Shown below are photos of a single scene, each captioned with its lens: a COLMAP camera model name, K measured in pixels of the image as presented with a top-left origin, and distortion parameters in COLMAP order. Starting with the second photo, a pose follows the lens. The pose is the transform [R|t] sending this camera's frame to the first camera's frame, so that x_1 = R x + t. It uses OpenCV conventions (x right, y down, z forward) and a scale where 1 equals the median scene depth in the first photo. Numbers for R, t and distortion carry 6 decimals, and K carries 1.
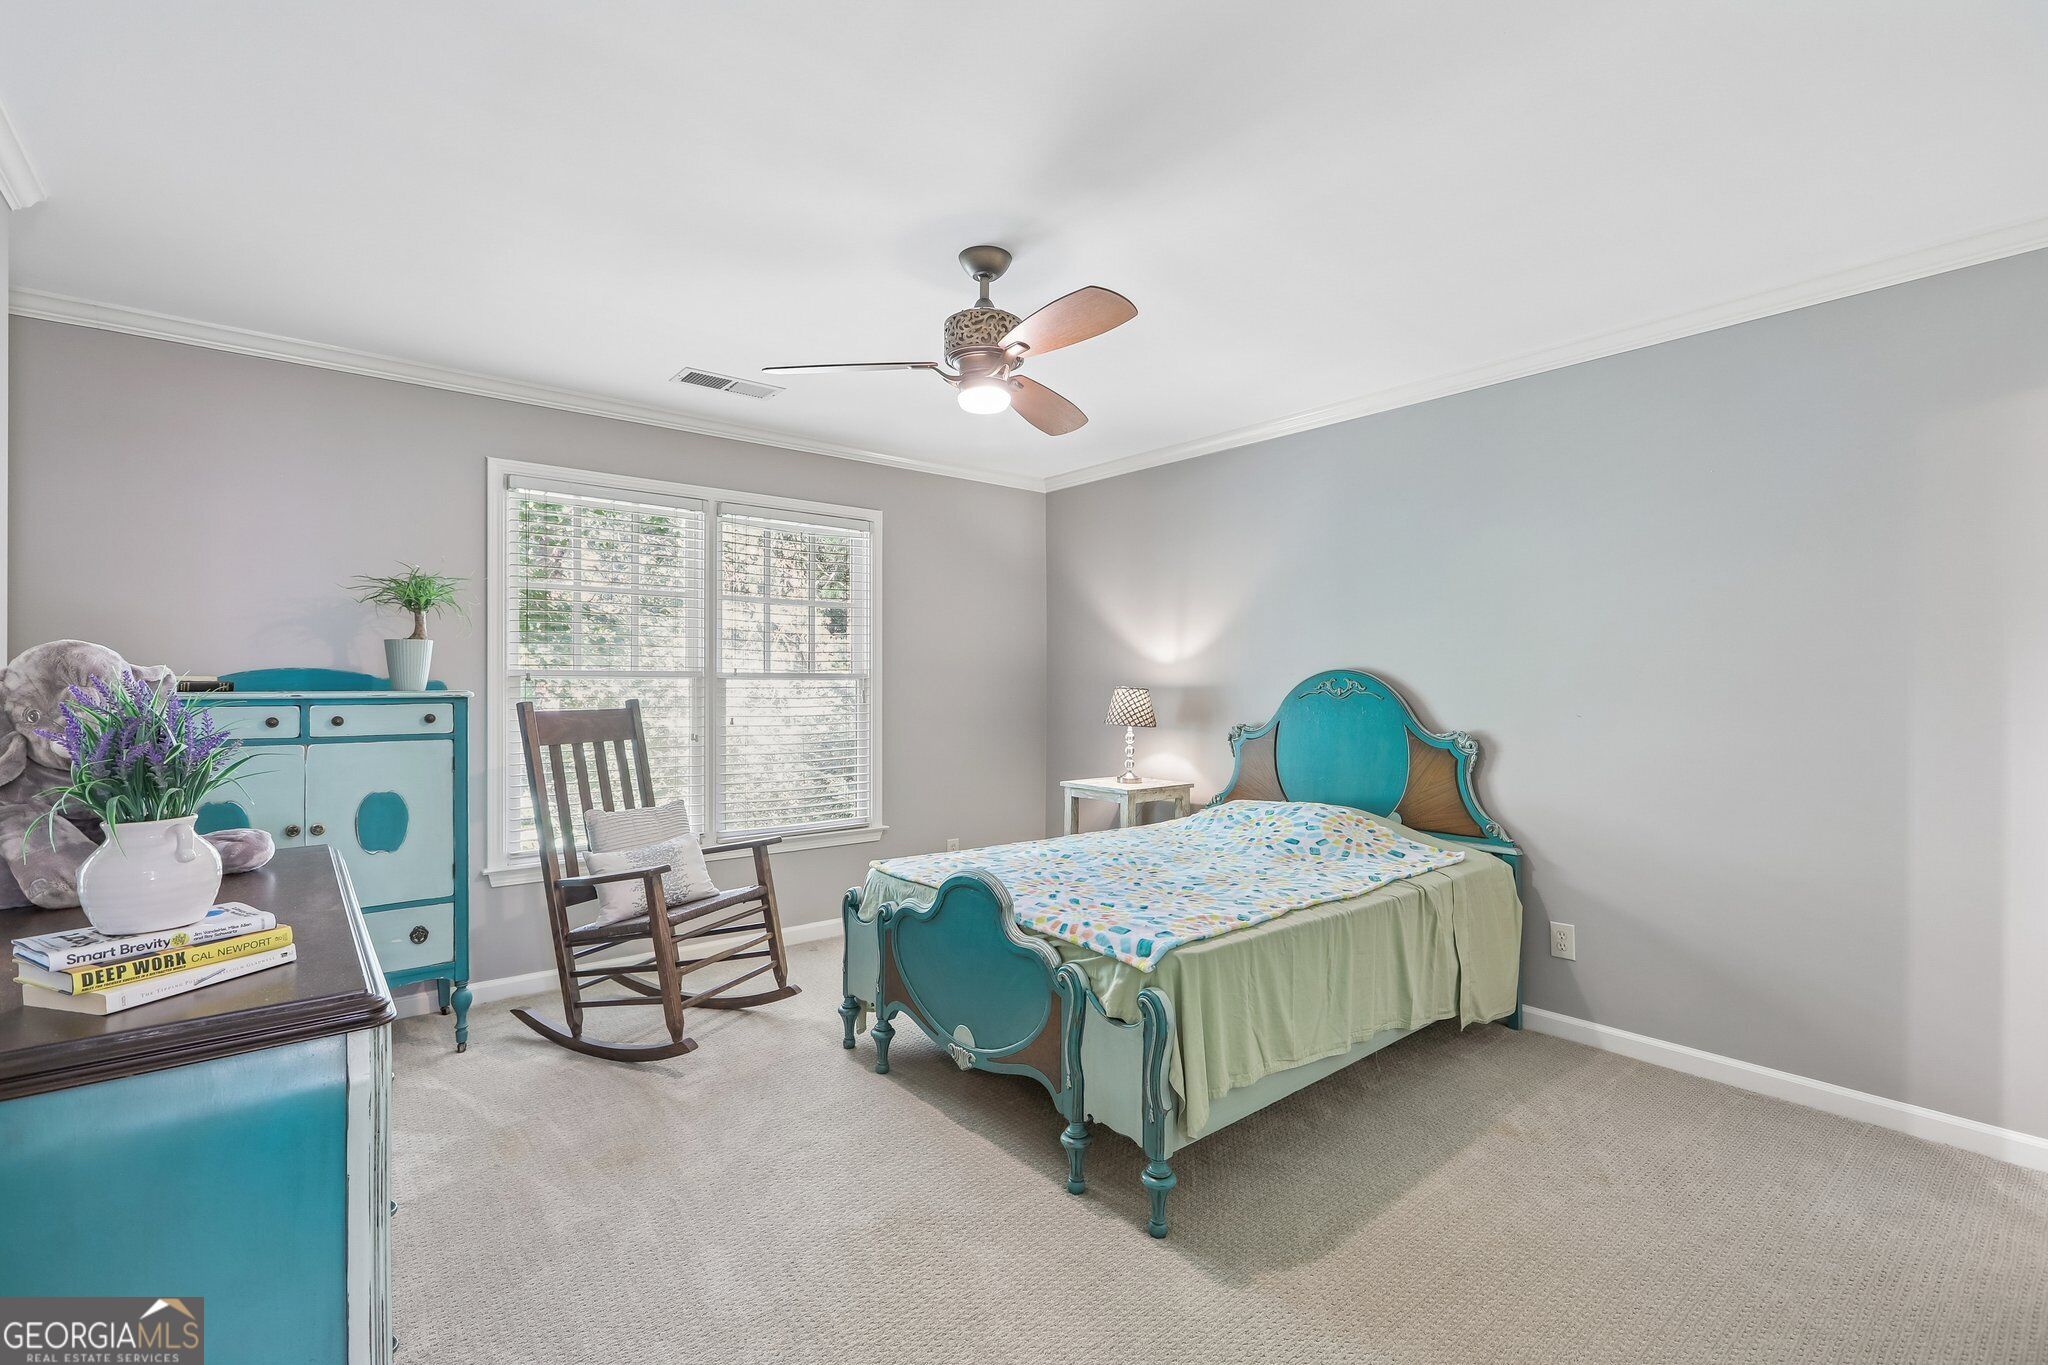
lens RADIAL K [[924.1, 0, 1020.2], [0, 924.1, 680.3], [0, 0, 1]] dist [-0.005590, -0.000156]
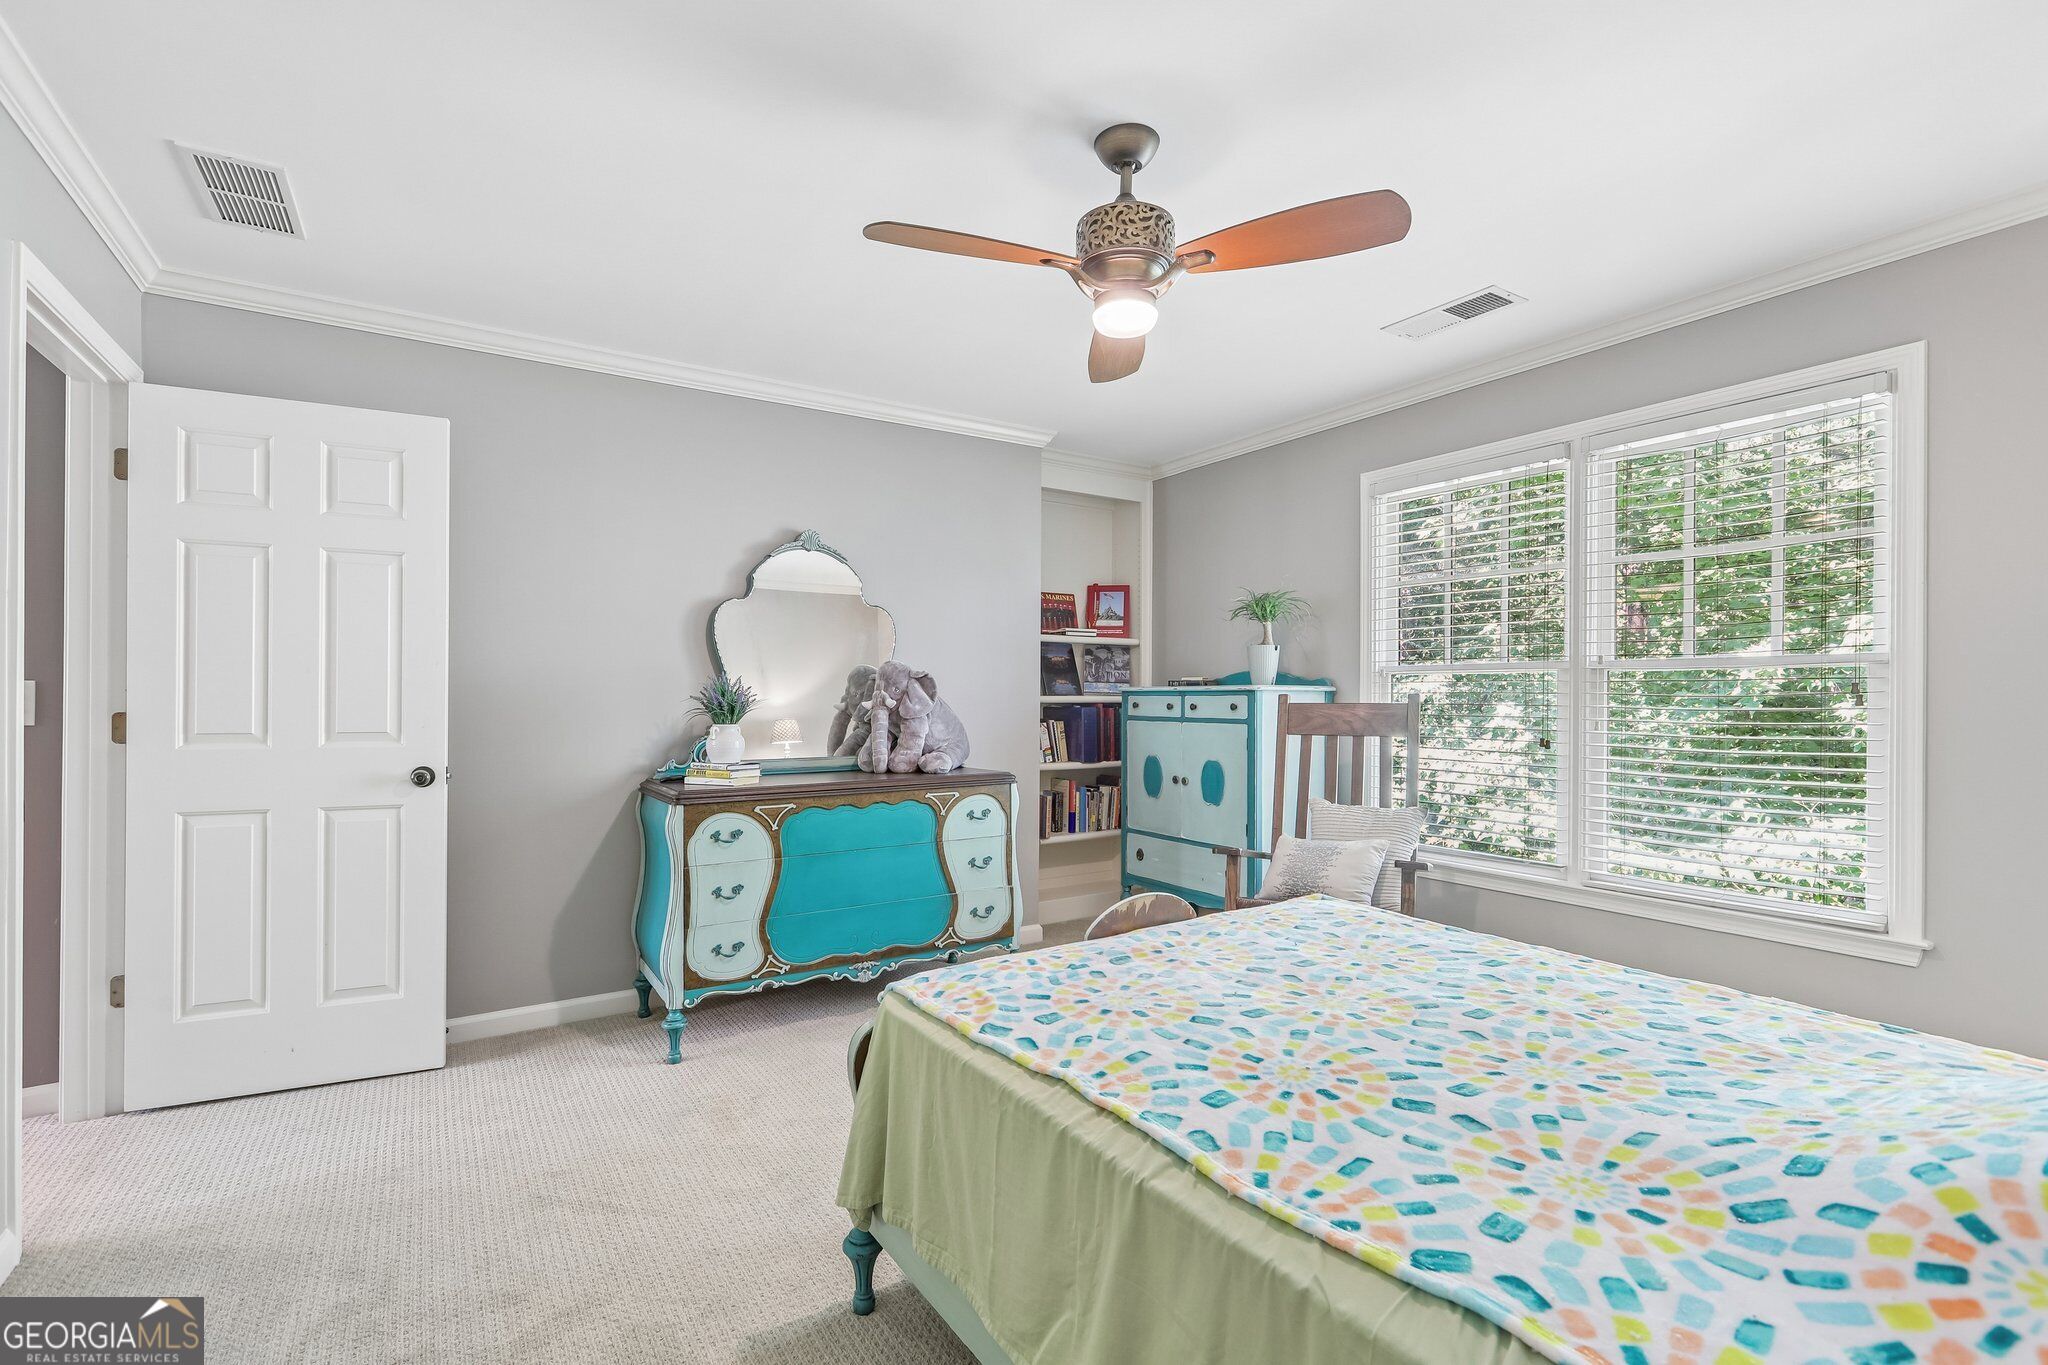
lens RADIAL K [[924.1, 0, 1019.5], [0, 924.1, 694.4], [0, 0, 1]] dist [-0.005590, -0.000156]
pose [[-0.113518, -0.003844, -0.993528, 0.677678], [0.001984, 0.999990, -0.004096, 0.029615], [0.993534, -0.002436, -0.113510, 0.867824]]
